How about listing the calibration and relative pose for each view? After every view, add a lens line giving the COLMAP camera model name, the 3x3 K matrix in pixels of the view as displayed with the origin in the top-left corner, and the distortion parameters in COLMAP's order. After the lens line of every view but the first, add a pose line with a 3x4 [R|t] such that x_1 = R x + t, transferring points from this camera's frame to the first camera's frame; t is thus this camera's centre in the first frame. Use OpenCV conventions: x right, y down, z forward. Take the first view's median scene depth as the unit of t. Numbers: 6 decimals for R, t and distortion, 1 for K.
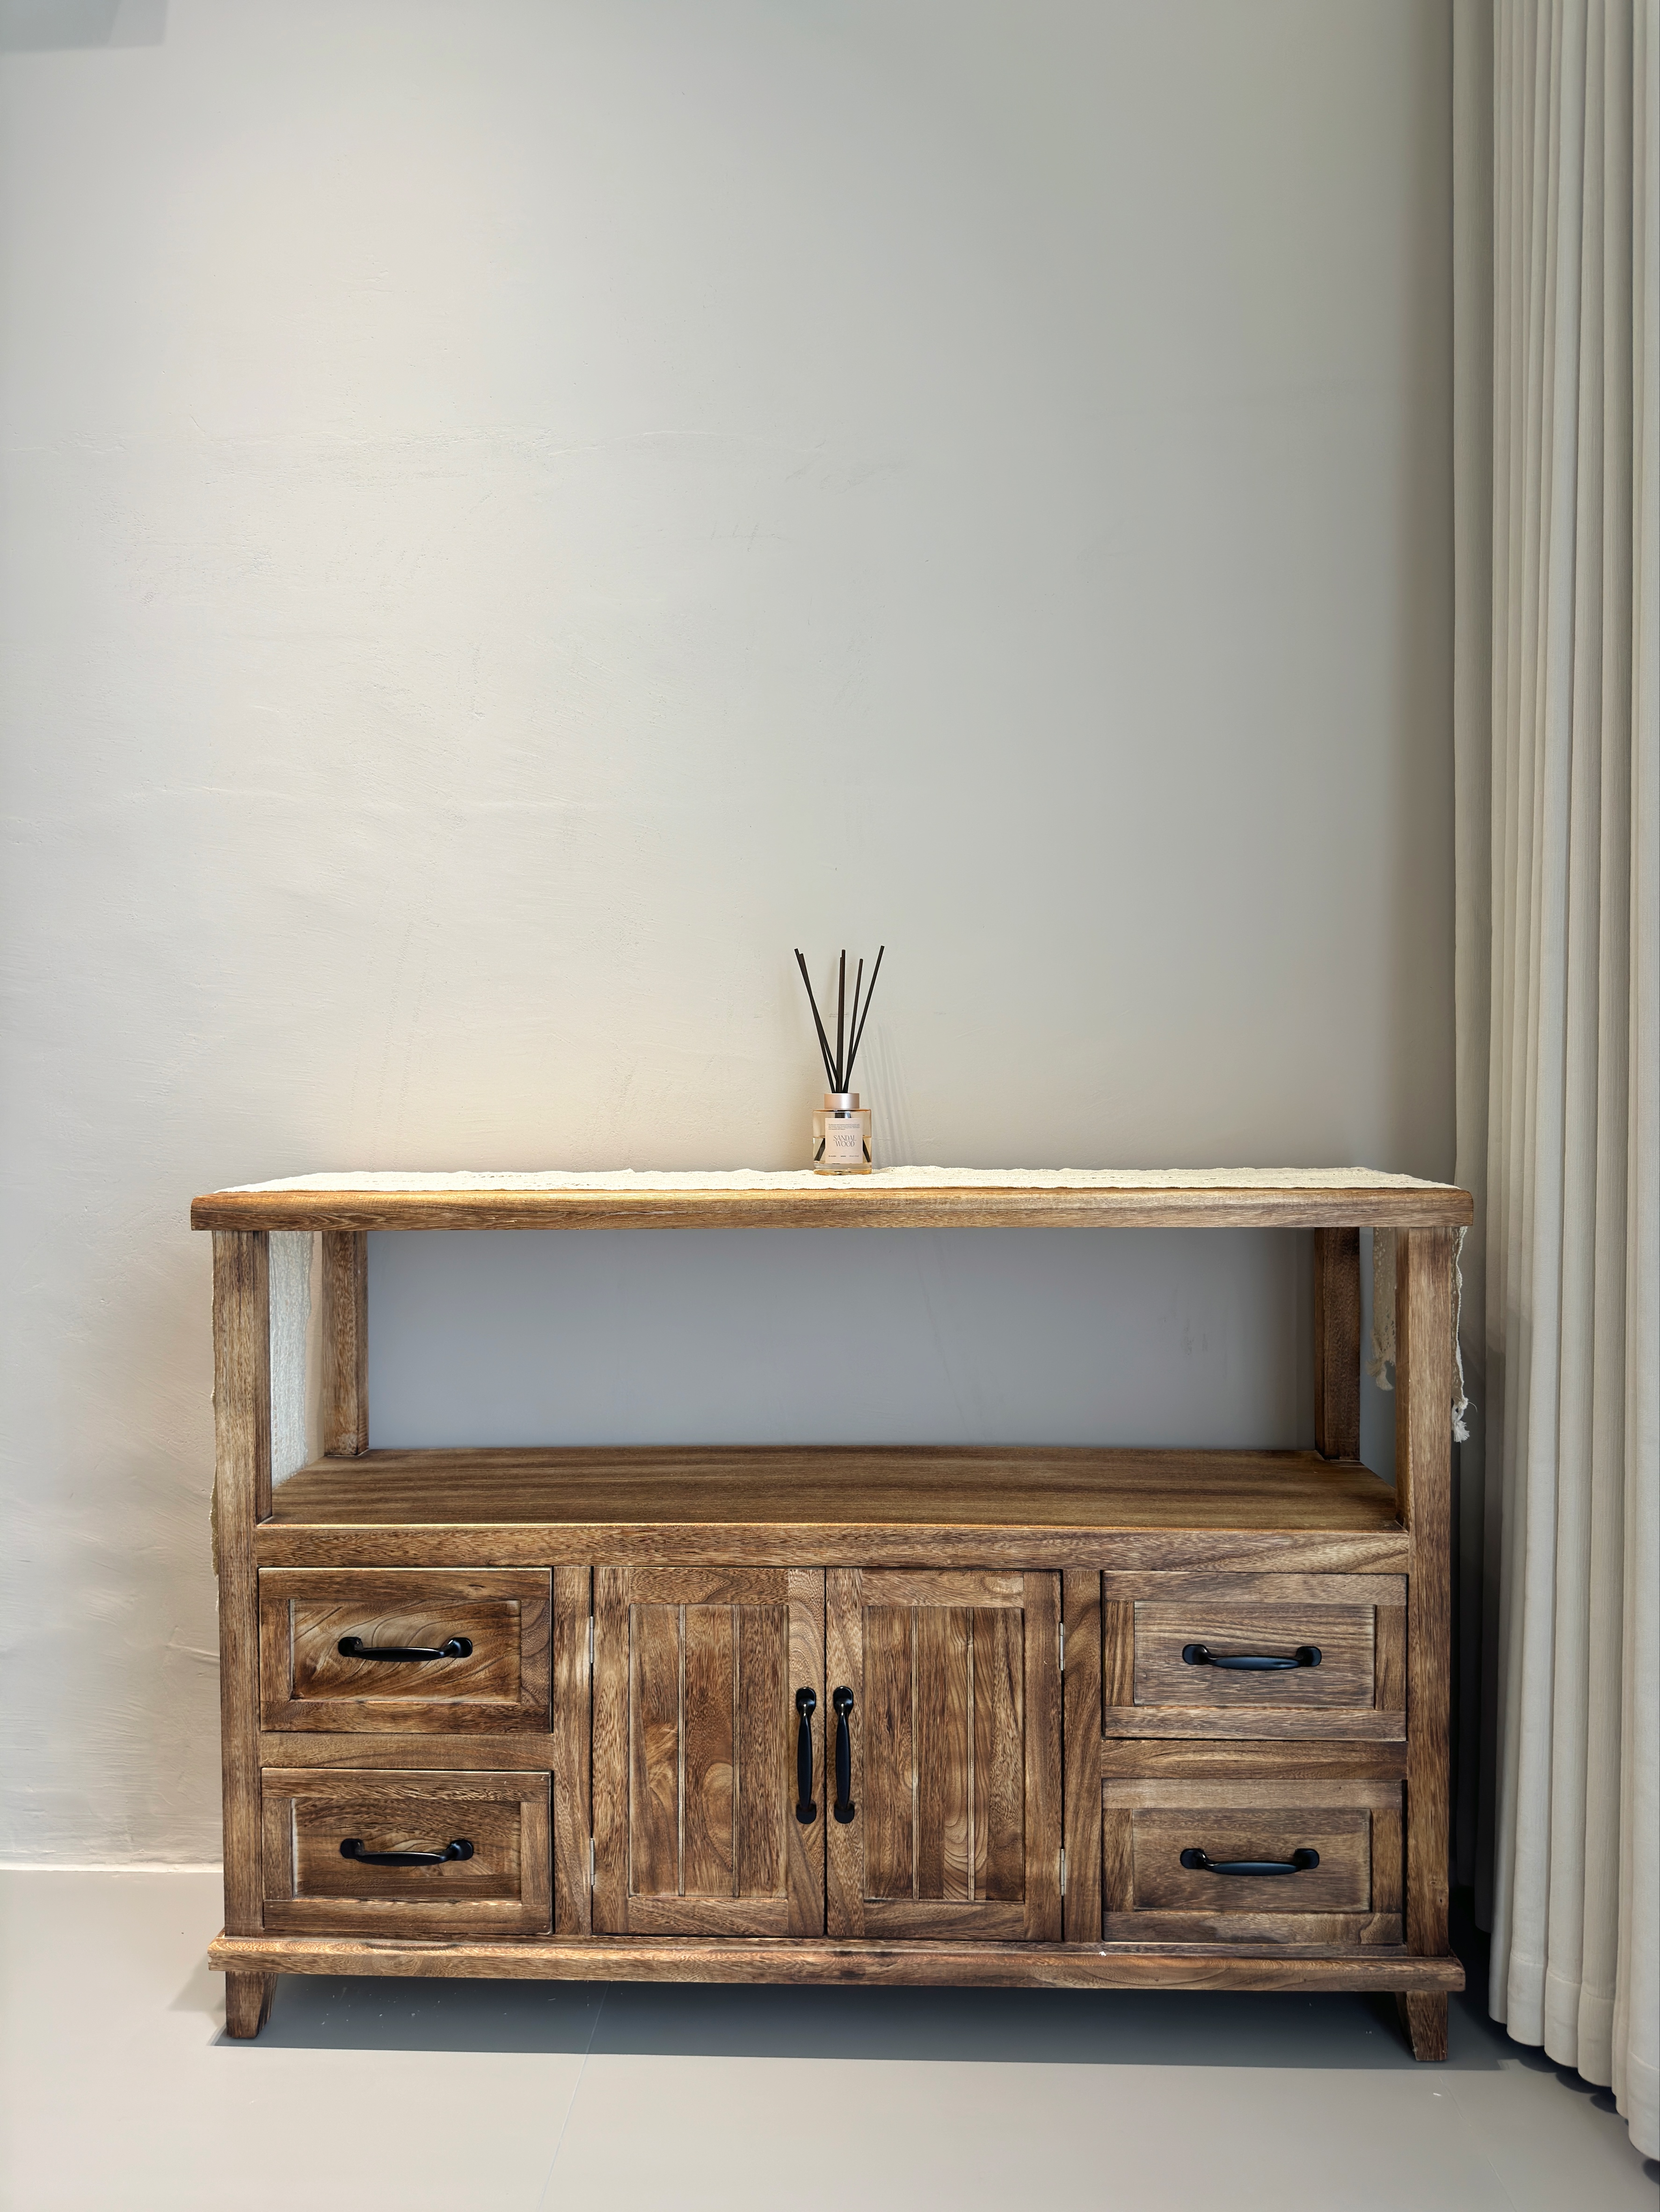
lens RADIAL K [[1566.0, 0, 830.0], [0, 1566.0, 1106.0], [0, 0, 1]] dist [0.042094, -0.003511]
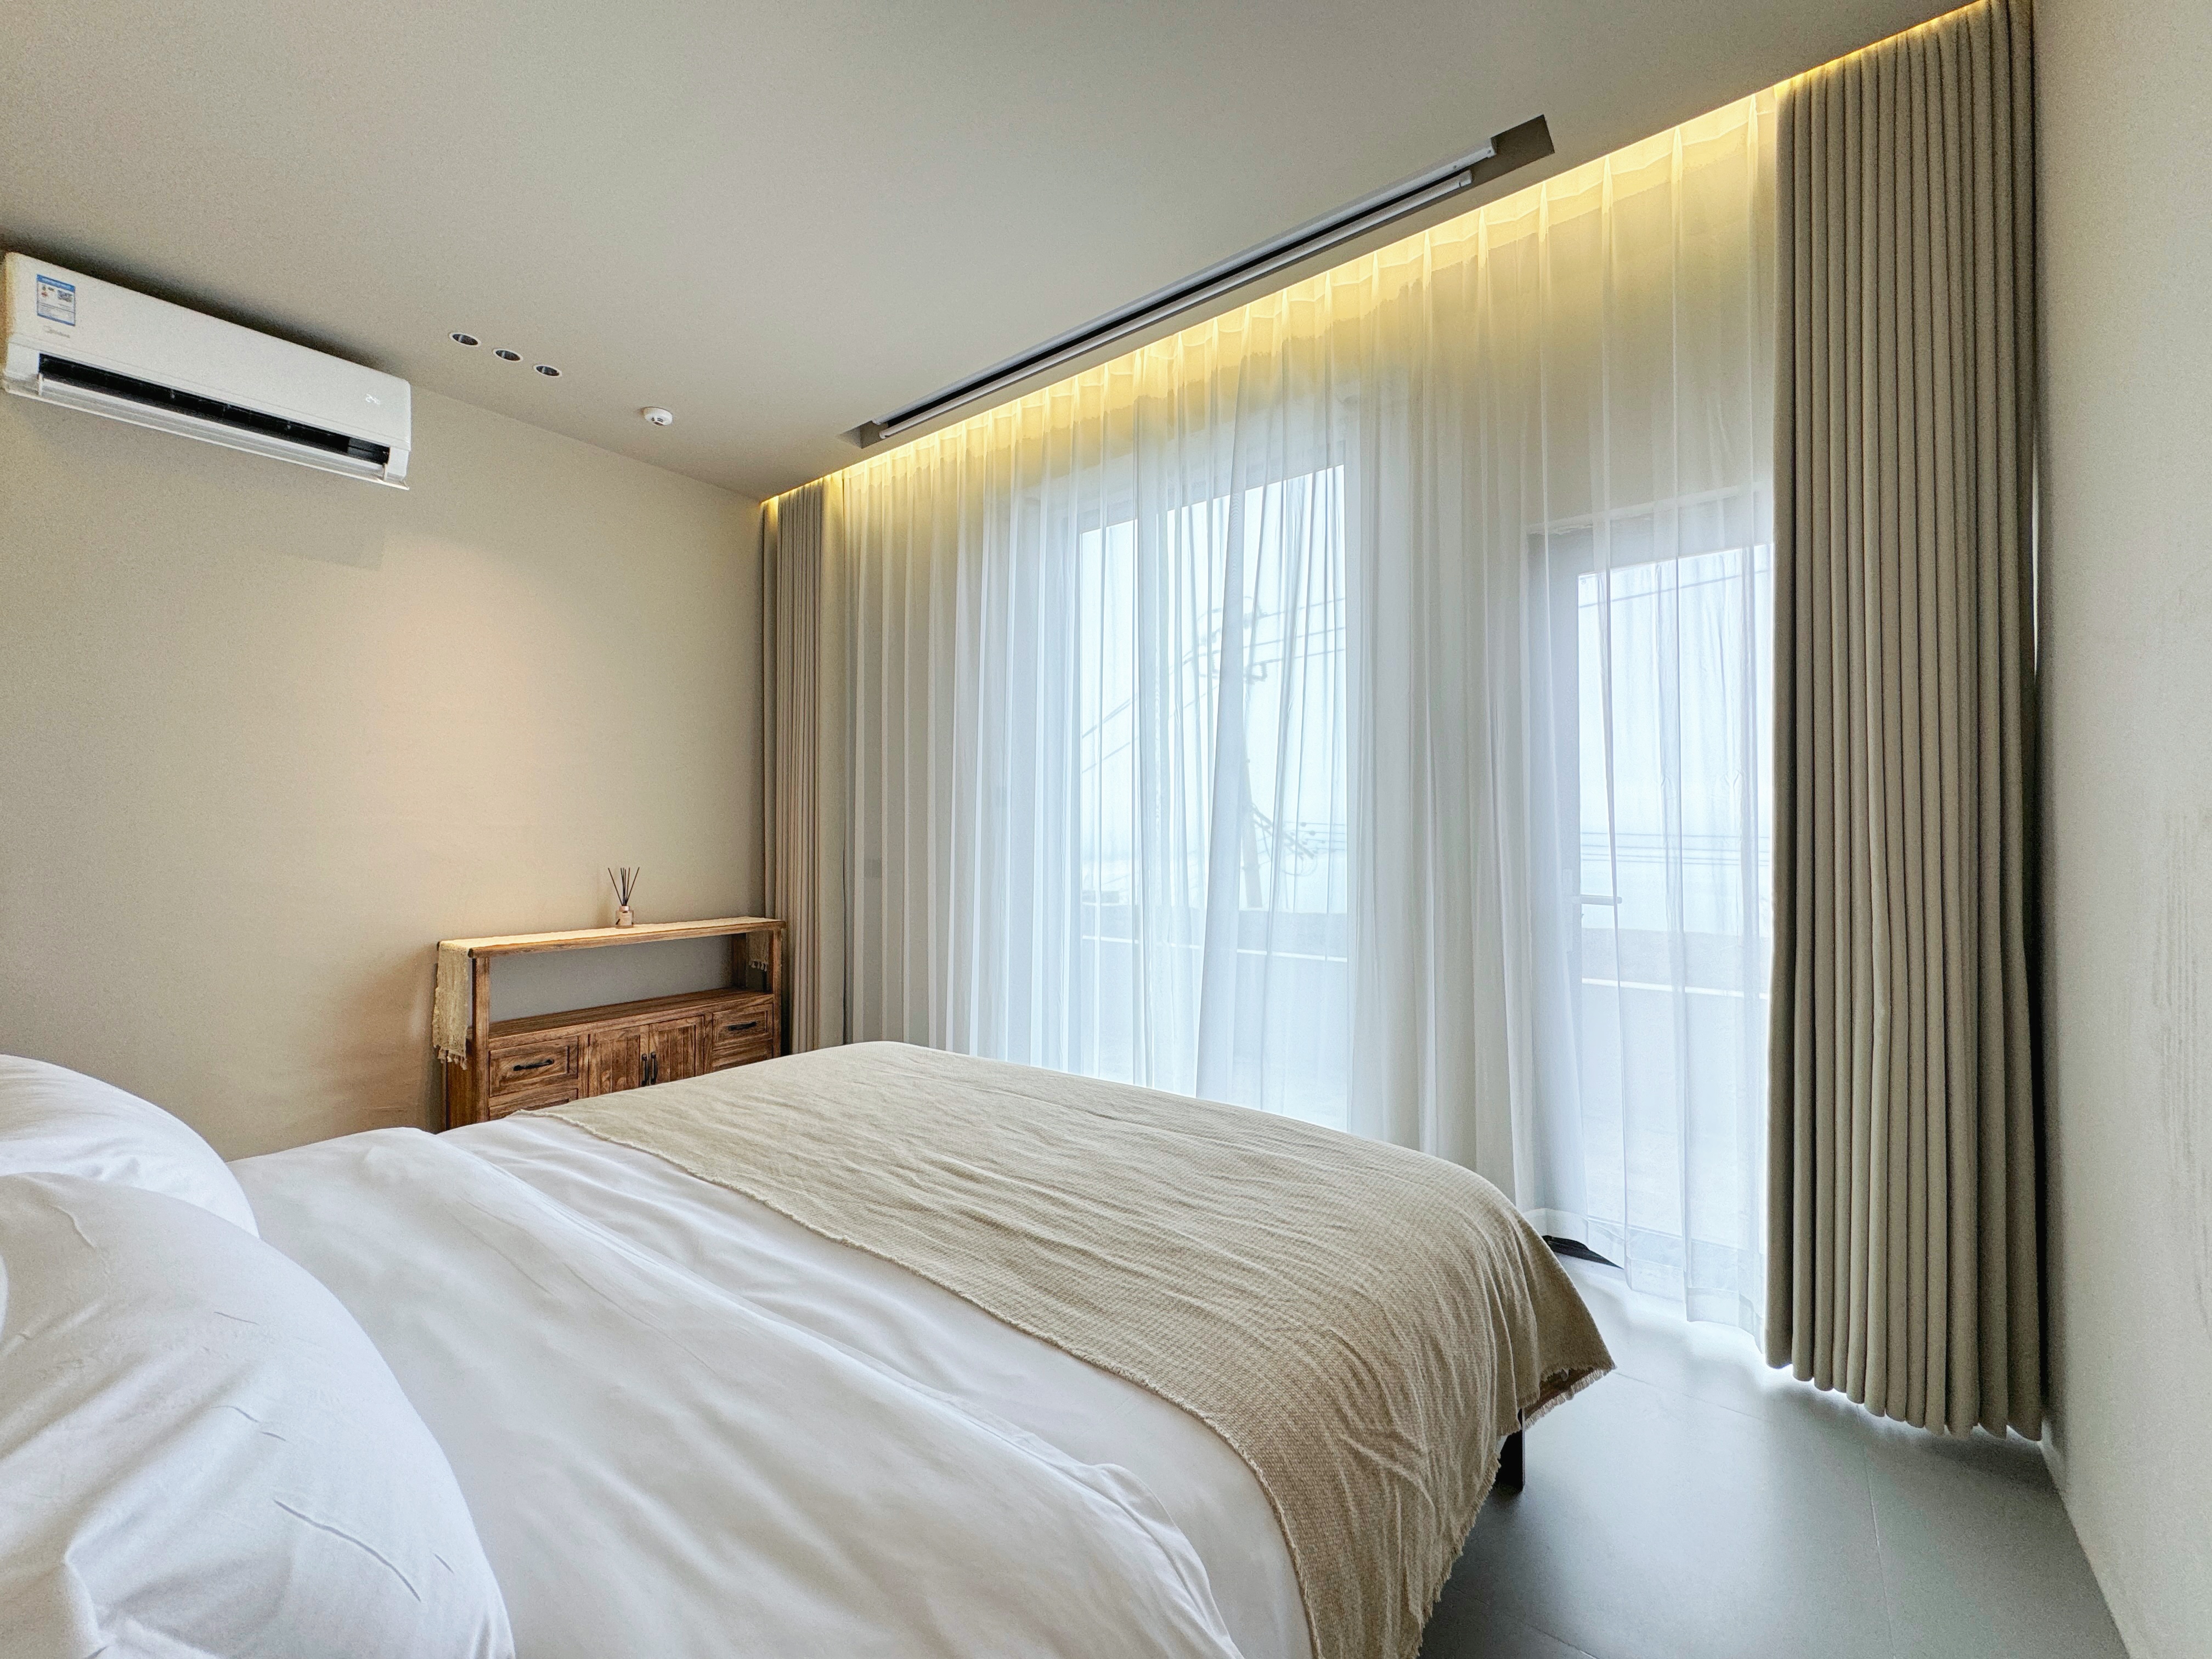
lens RADIAL K [[882.7, 0, 1106.0], [0, 882.7, 829.5], [0, 0, 1]] dist [-0.000212, 0.000151]
pose [[0.562278, 0.011242, 0.826872, -1.246485], [0.007574, 0.999796, -0.018744, -0.163991], [-0.826914, 0.016802, 0.562078, -1.300386]]
